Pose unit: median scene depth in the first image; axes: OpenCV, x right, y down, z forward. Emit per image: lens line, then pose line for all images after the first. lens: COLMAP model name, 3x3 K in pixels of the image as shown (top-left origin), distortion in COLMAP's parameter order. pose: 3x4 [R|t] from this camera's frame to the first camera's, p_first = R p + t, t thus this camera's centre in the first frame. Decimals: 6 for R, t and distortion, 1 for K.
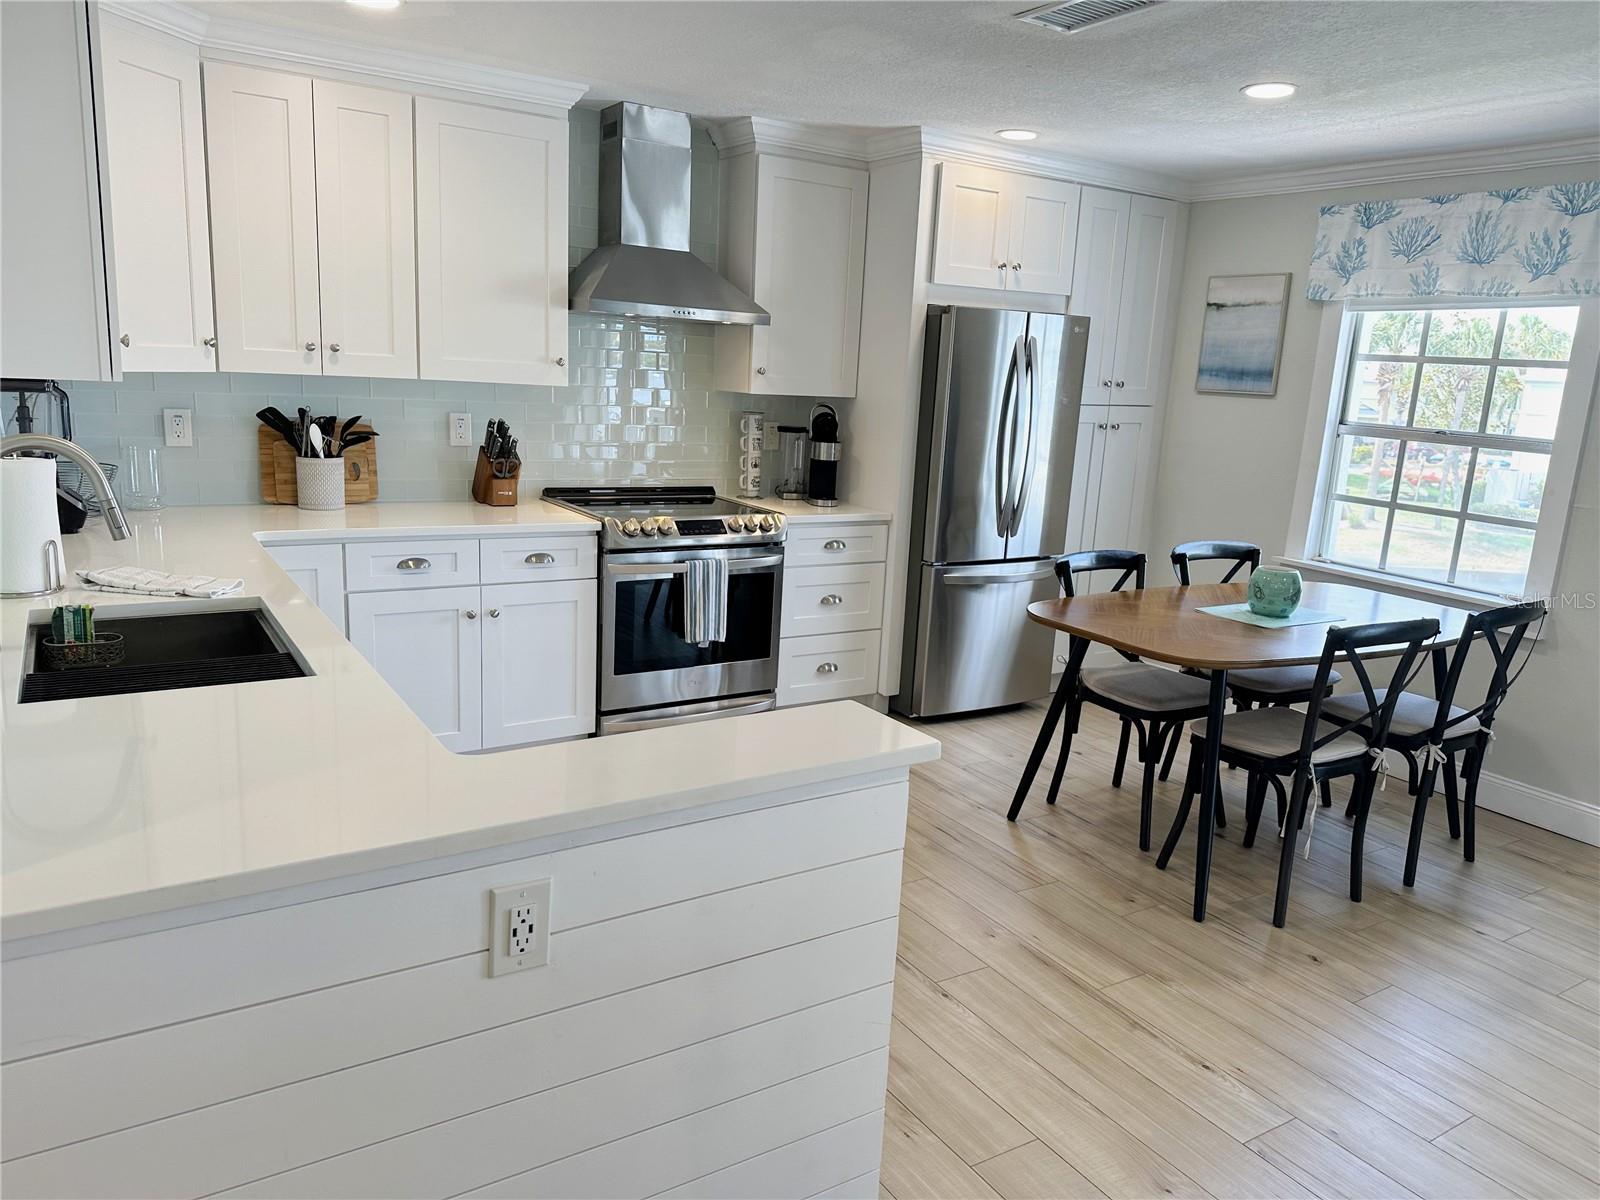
lens RADIAL K [[1132.5, 0, 830.7], [0, 1132.5, 600.7], [0, 0, 1]] dist [0.065269, -0.098932]
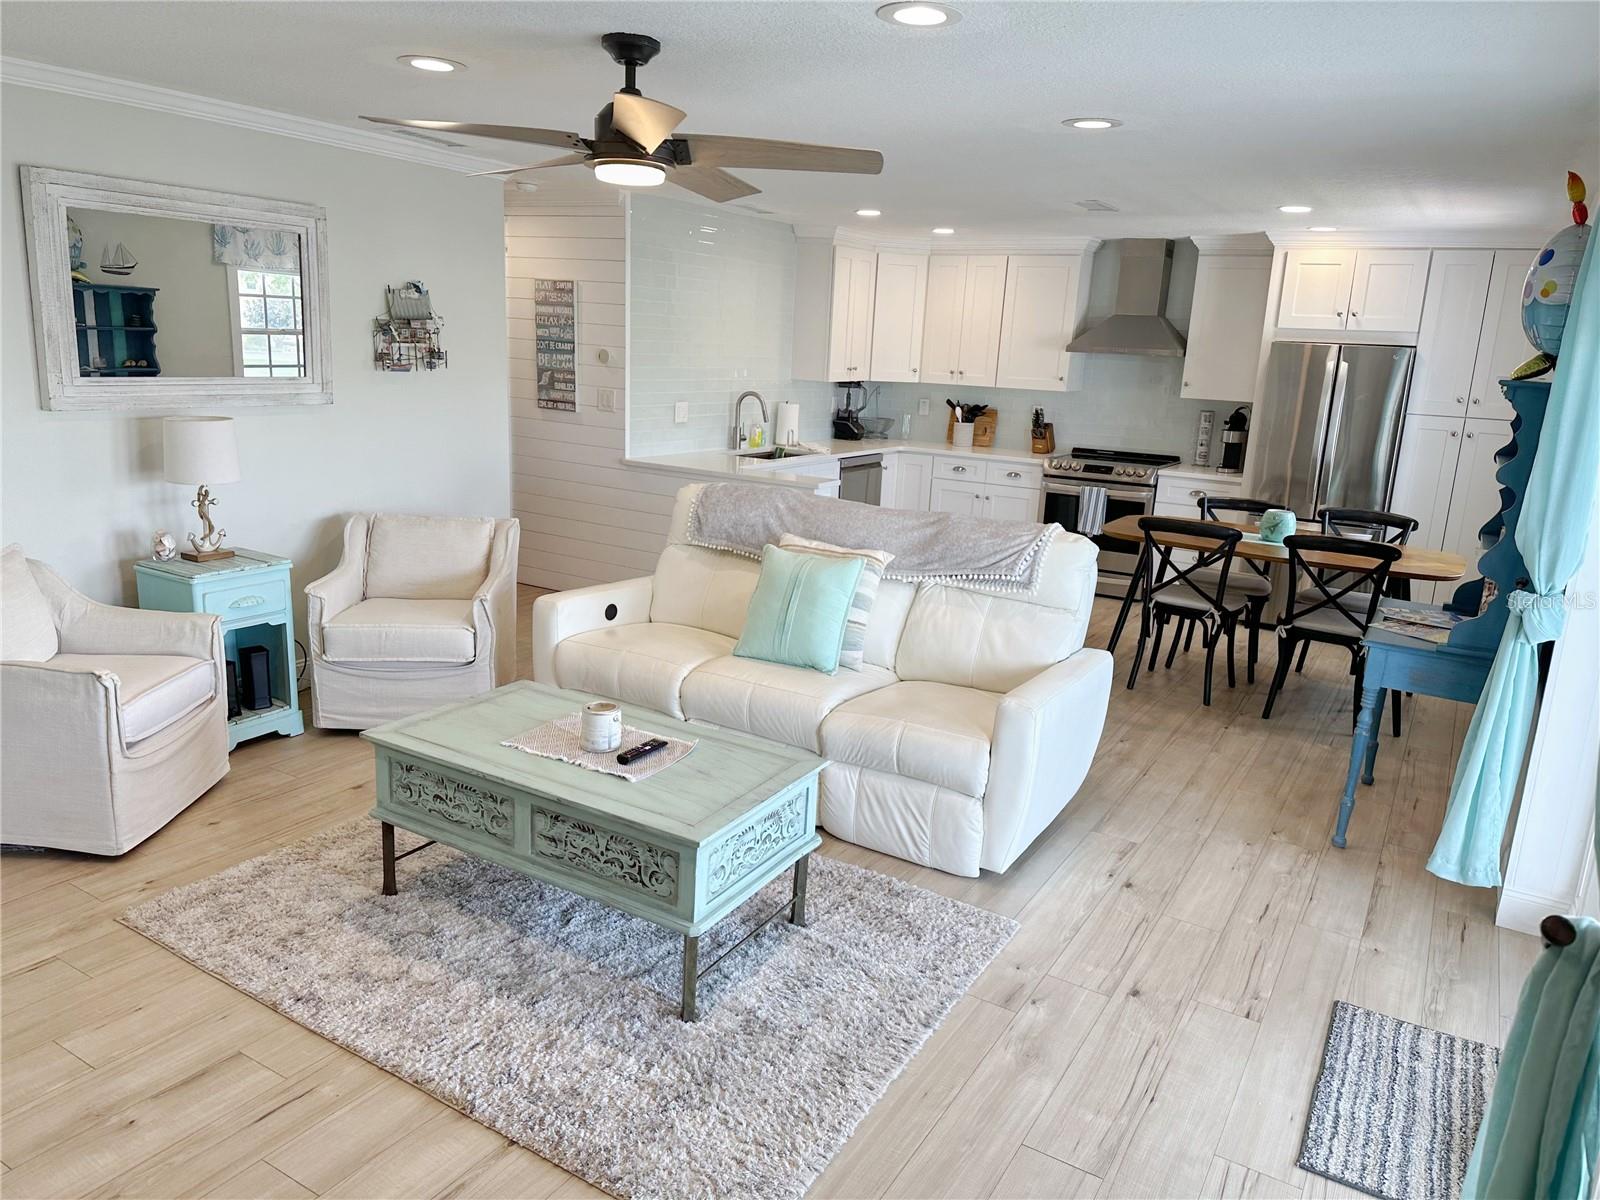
lens RADIAL K [[1140.3, 0, 800.0], [0, 1140.3, 600.0], [0, 0, 1]] dist [0.150241, -0.291303]
pose [[0.438645, 0.171082, -0.882225, 1.315877], [-0.206274, 0.974668, 0.086448, 0.076086], [0.874666, 0.144060, 0.462823, -0.232004]]
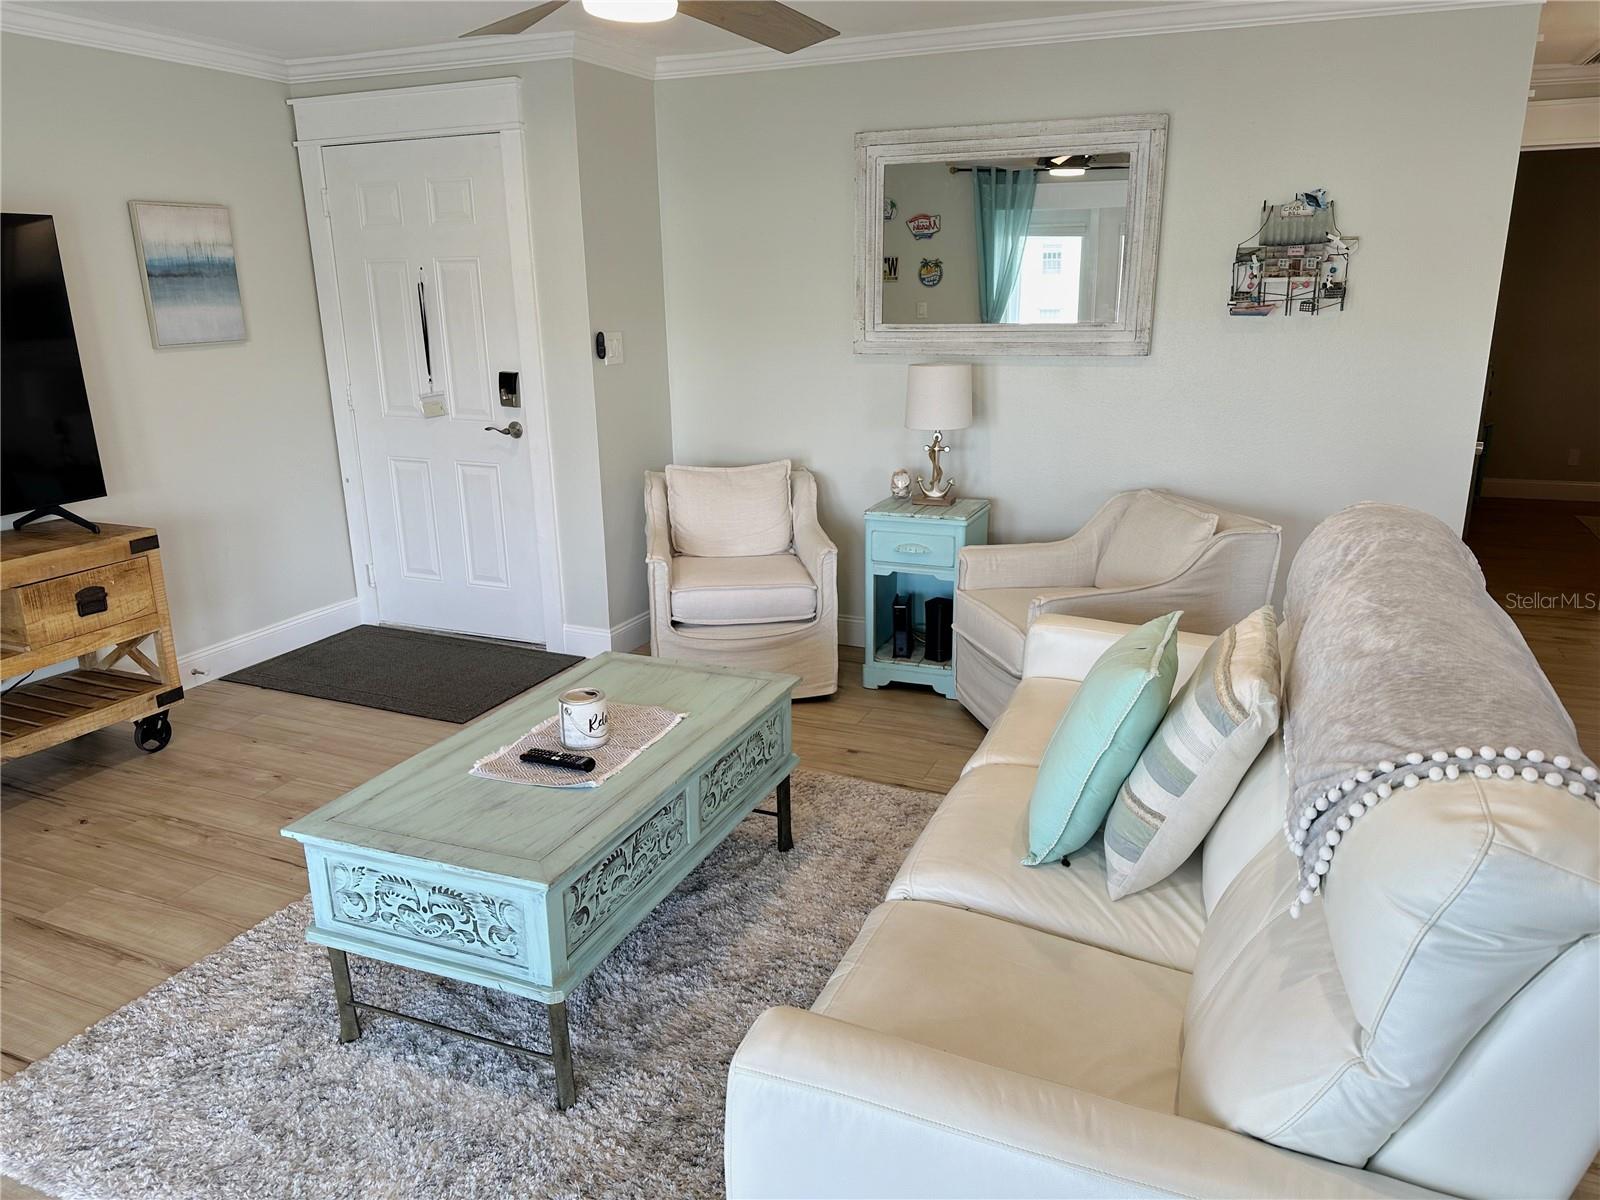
lens RADIAL K [[1094.4, 0, 769.1], [0, 1094.4, 601.3], [0, 0, 1]] dist [0.030884, -0.058213]
pose [[-0.840044, 0.103485, -0.532556, 0.830419], [-0.138890, 0.907902, 0.395504, -0.052143], [0.524438, 0.406208, -0.748305, 0.478026]]
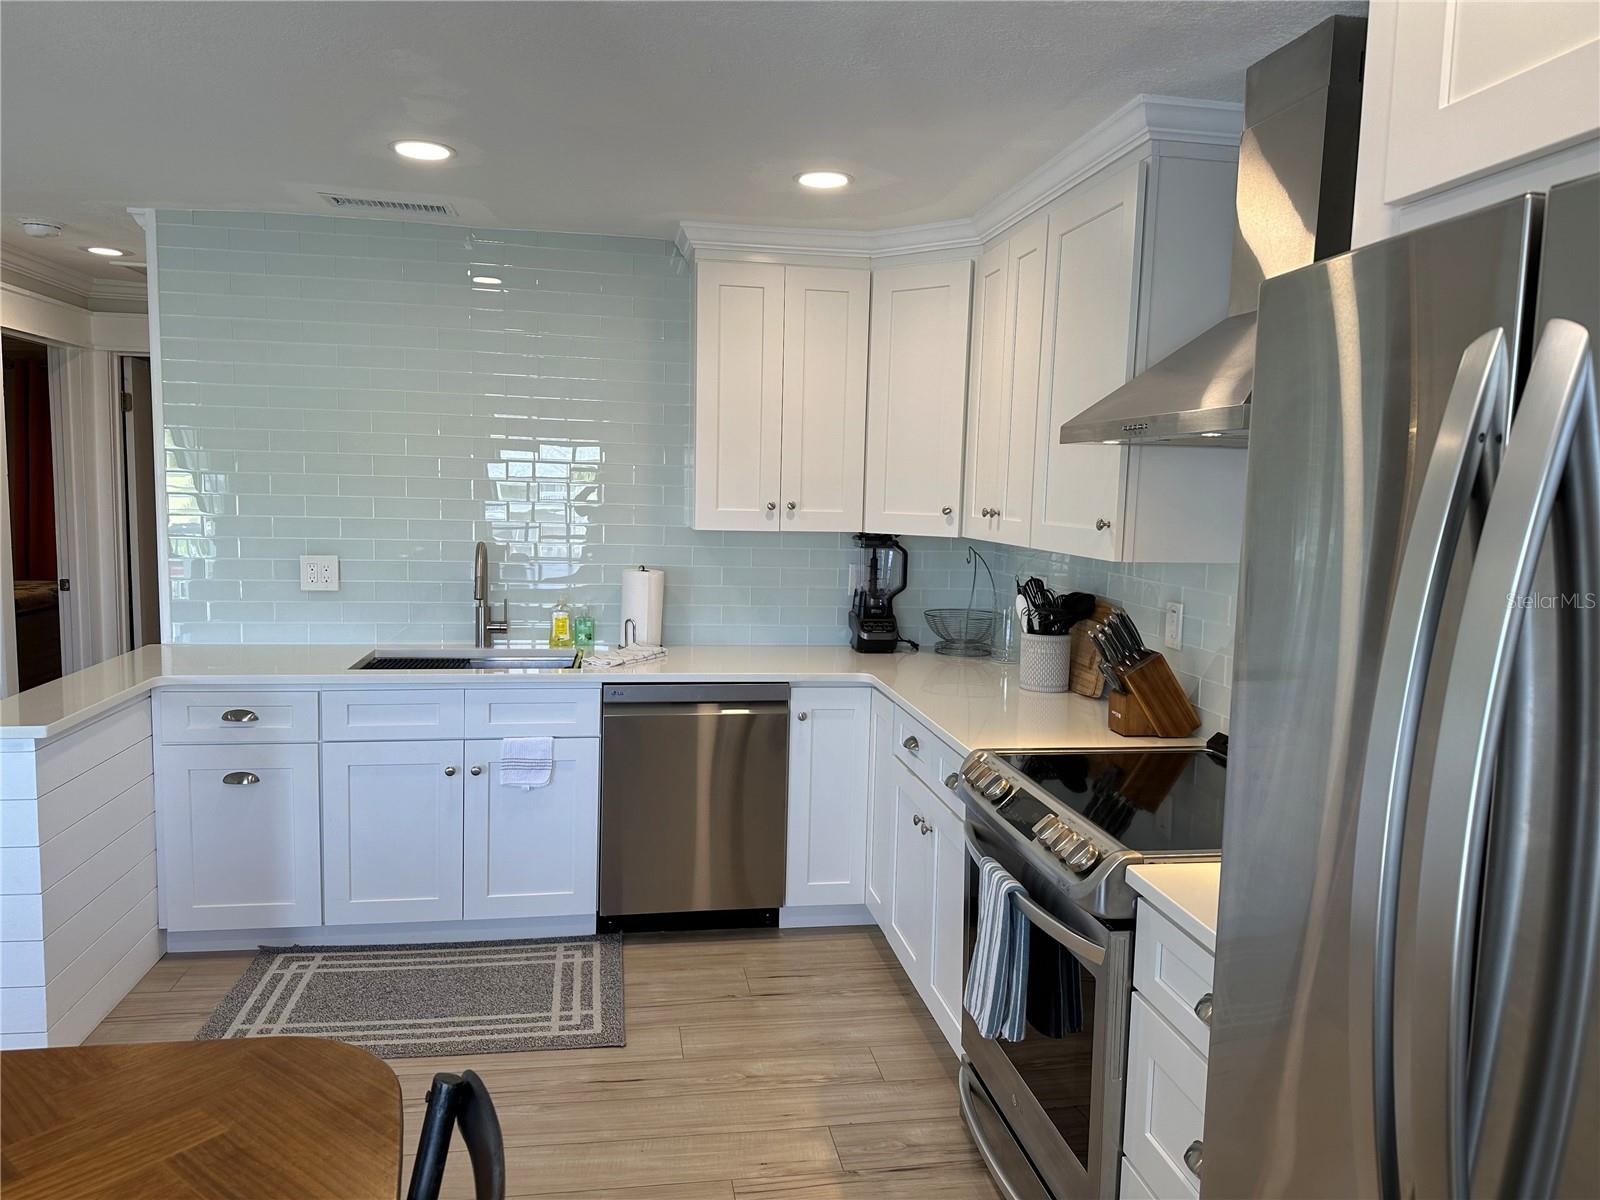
lens RADIAL K [[1119.5, 0, 800.0], [0, 1119.5, 600.0], [0, 0, 1]] dist [0.149737, -0.278051]
pose [[-0.406832, 0.030562, -0.912992, 0.413255], [-0.231515, 0.963361, 0.135412, -0.208867], [0.883679, 0.266461, -0.384850, 1.073324]]
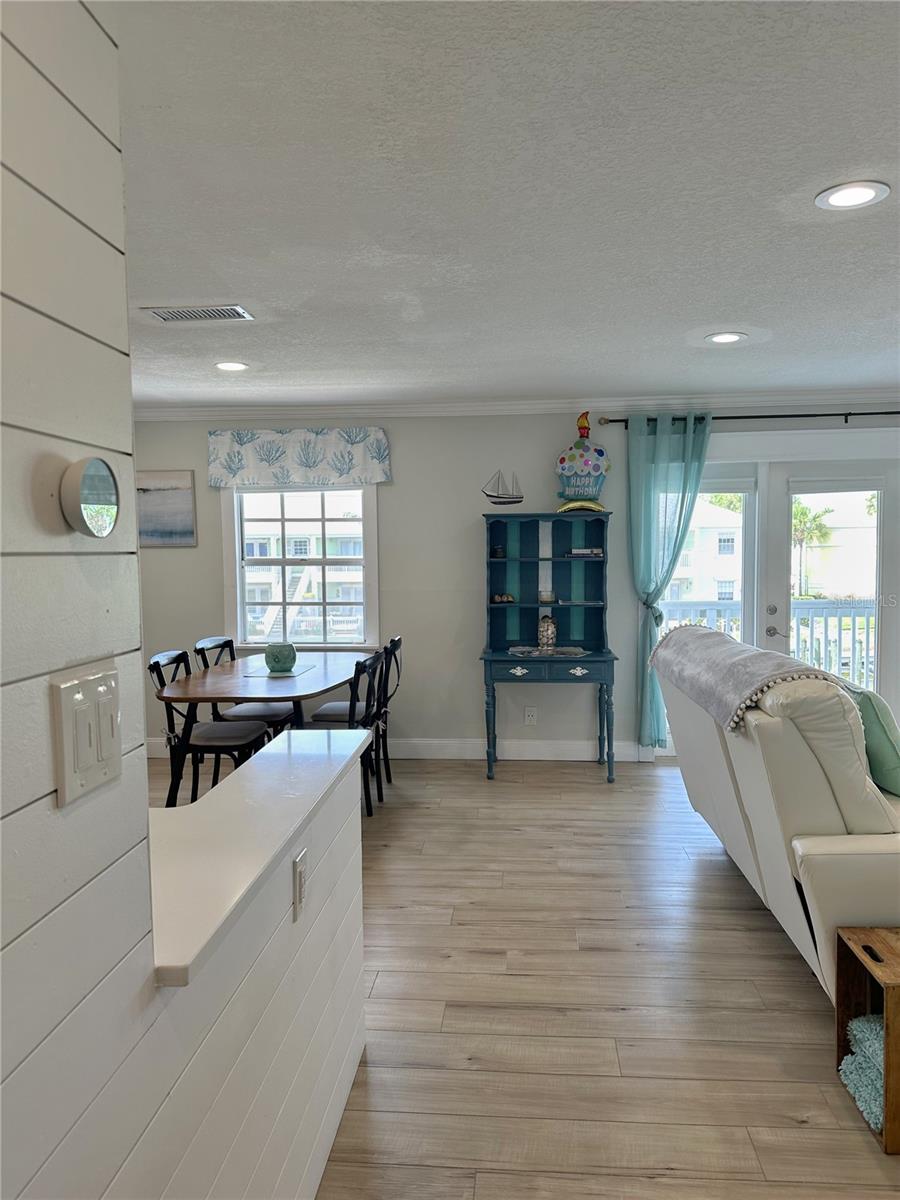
lens RADIAL K [[839.7, 0, 465.3], [0, 839.7, 606.4], [0, 0, 1]] dist [0.149737, -0.278051]
pose [[0.604807, -0.118277, 0.787540, -0.369370], [0.206666, 0.978341, -0.011781, -0.008977], [-0.769089, 0.169883, 0.616151, 0.010189]]
